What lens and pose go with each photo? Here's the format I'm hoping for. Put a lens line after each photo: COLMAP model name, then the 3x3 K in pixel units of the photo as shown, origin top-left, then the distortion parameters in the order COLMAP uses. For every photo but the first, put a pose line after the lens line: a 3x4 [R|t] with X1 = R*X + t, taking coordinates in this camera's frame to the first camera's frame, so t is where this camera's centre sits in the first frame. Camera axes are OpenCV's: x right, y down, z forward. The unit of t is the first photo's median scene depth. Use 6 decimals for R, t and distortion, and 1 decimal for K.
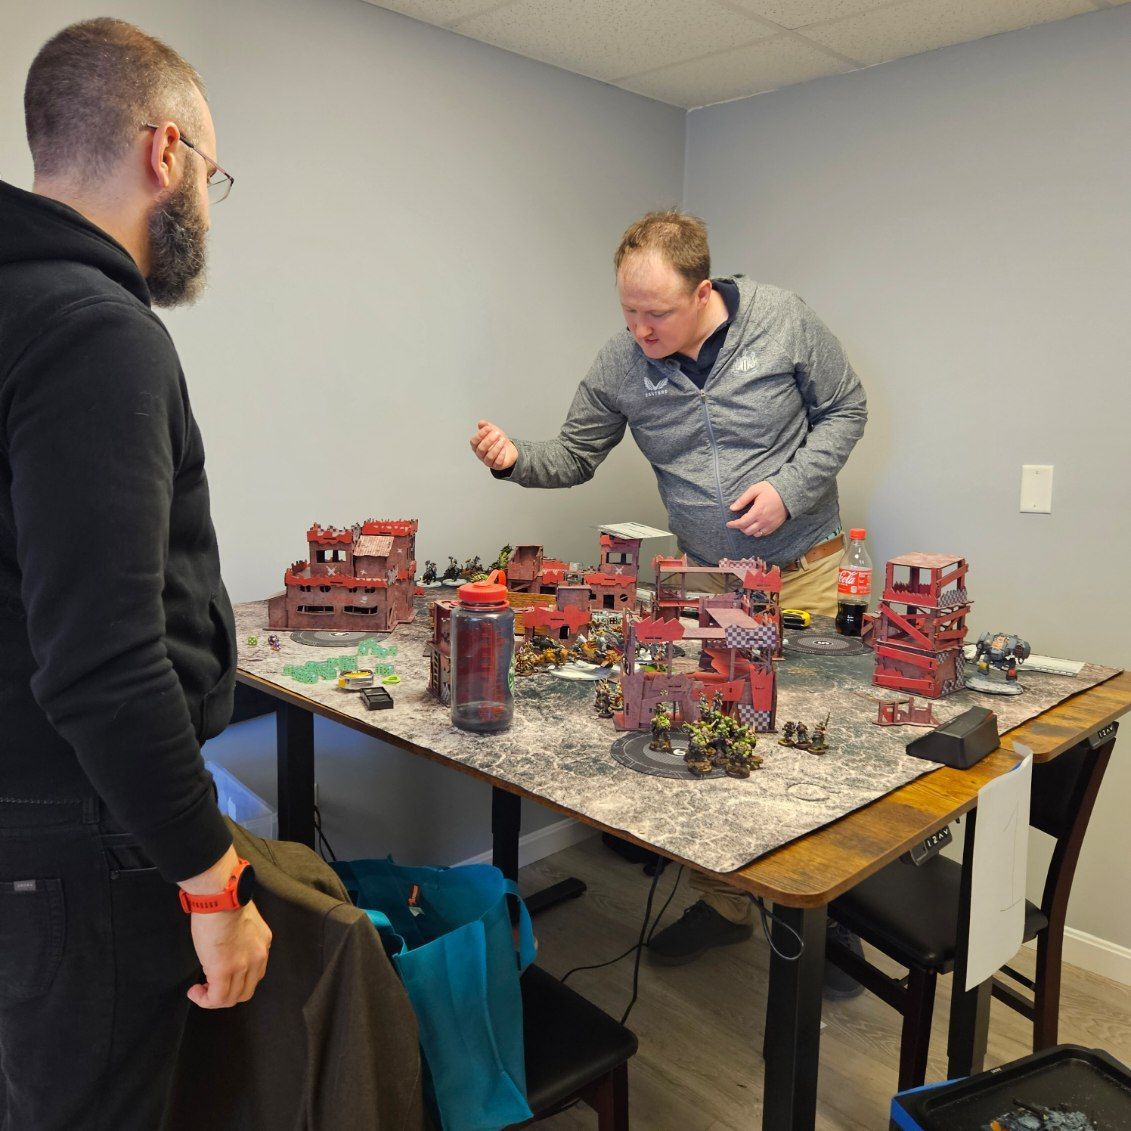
lens RADIAL K [[1013.4, 0, 567.2], [0, 1013.4, 563.5], [0, 0, 1]] dist [0.143255, -0.000463]
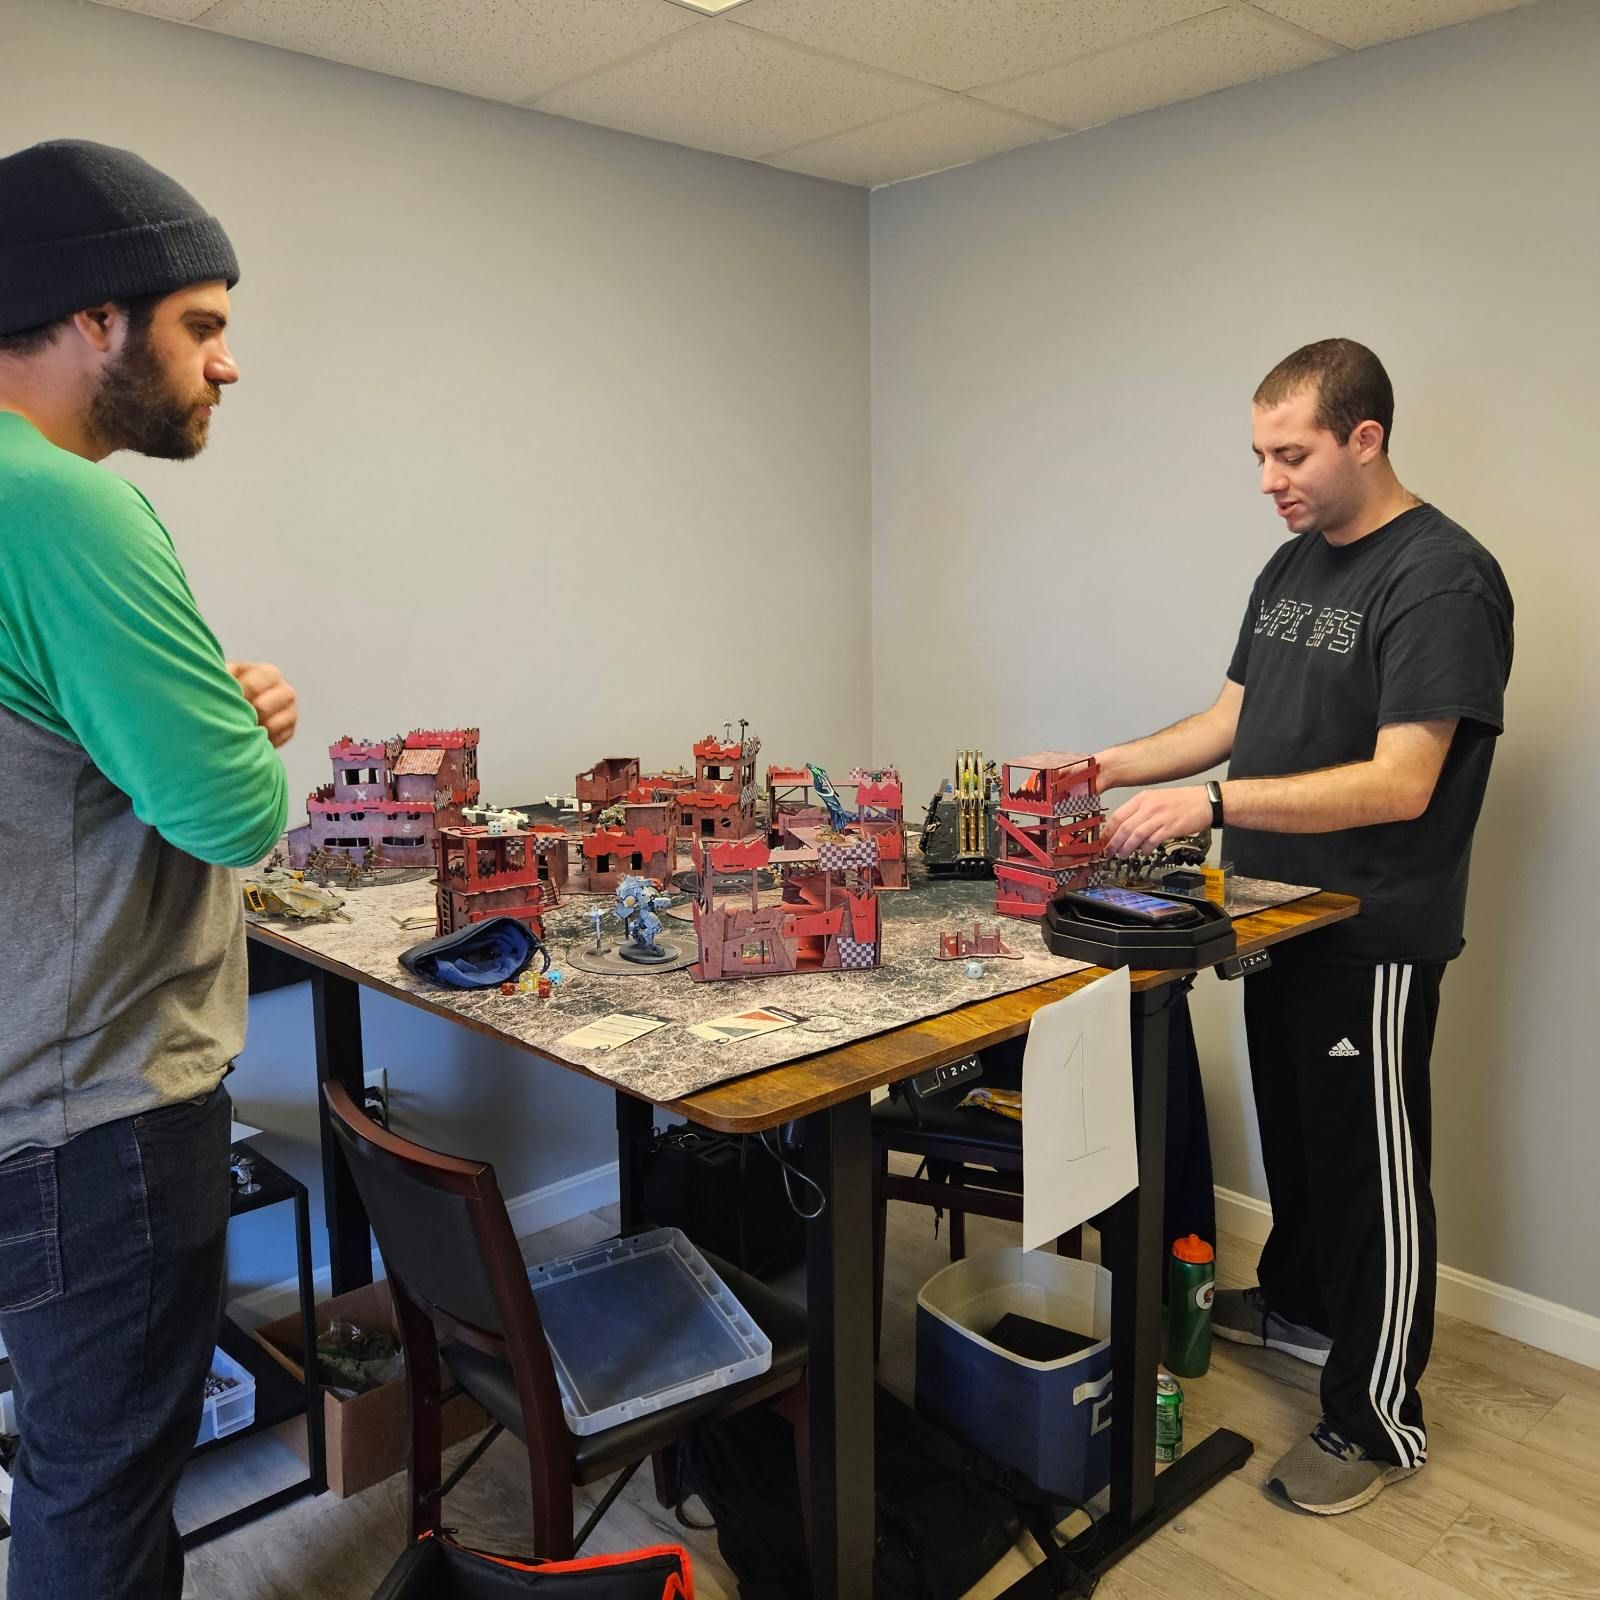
lens RADIAL K [[1433.6, 0, 798.5], [0, 1433.6, 798.4], [0, 0, 1]] dist [0.143255, -0.000463]
pose [[0.998525, -0.022246, -0.049532, 0.191359], [0.022128, 0.999751, -0.002927, 0.024988], [0.049585, 0.001826, 0.998768, -0.140942]]
